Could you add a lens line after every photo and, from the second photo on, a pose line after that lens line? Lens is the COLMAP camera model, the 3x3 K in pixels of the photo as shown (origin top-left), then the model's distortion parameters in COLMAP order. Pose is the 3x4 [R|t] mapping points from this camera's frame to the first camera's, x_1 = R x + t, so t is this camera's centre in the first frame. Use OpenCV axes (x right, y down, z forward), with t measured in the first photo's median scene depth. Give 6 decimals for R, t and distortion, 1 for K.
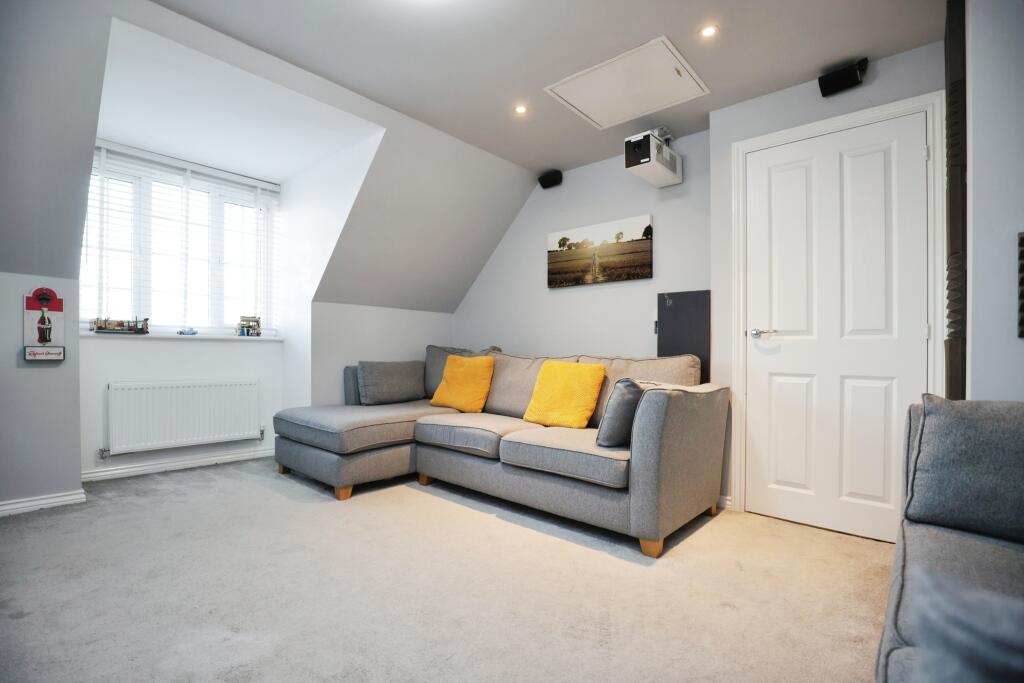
lens RADIAL K [[476.5, 0, 511.7], [0, 476.5, 357.4], [0, 0, 1]] dist [0.000114, 0.000015]
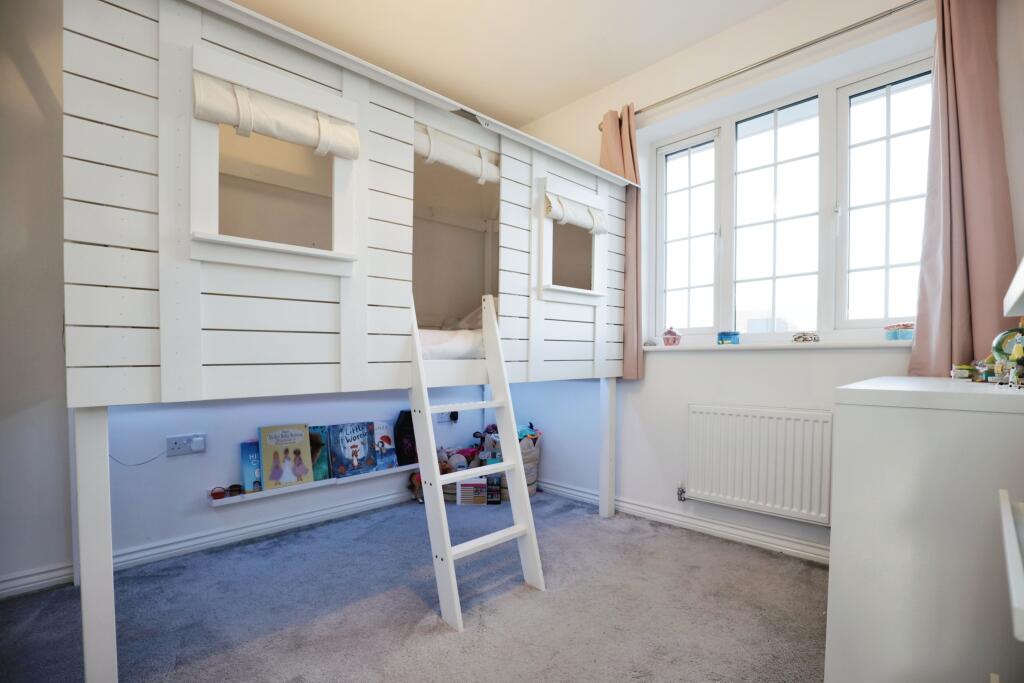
lens RADIAL K [[476.5, 0, 511.7], [0, 476.5, 357.4], [0, 0, 1]] dist [0.000114, 0.000015]
pose [[-0.063407, -0.002621, -0.997984, -0.033573], [-0.007406, 0.999970, -0.002156, -0.024425], [0.997960, 0.007254, -0.063424, 0.723639]]
